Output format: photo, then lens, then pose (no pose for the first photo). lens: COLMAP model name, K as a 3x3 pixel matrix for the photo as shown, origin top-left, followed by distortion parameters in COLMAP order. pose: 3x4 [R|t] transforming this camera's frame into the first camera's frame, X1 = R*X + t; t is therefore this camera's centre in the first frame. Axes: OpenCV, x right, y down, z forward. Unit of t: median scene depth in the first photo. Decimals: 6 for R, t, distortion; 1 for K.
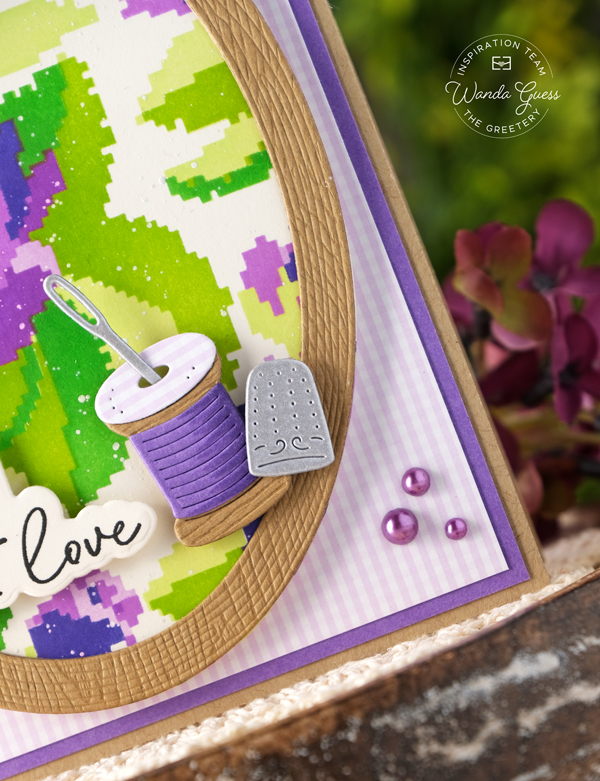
lens RADIAL K [[5025.3, 0, 303.6], [0, 5025.3, 389.0], [0, 0, 1]] dist [-0.803367, 0.000000]
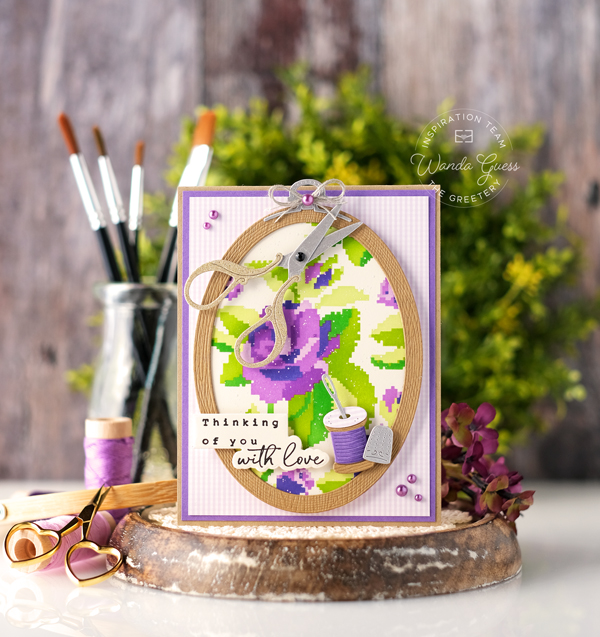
lens RADIAL K [[2830.7, 0, 301.9], [0, 2830.7, 315.8], [0, 0, 1]] dist [0.184479, 0.000000]
pose [[0.933340, 0.358990, 0.001789, -0.079563], [-0.358974, 0.933220, 0.015449, -0.077481], [0.003877, -0.015062, 0.999879, -0.737192]]
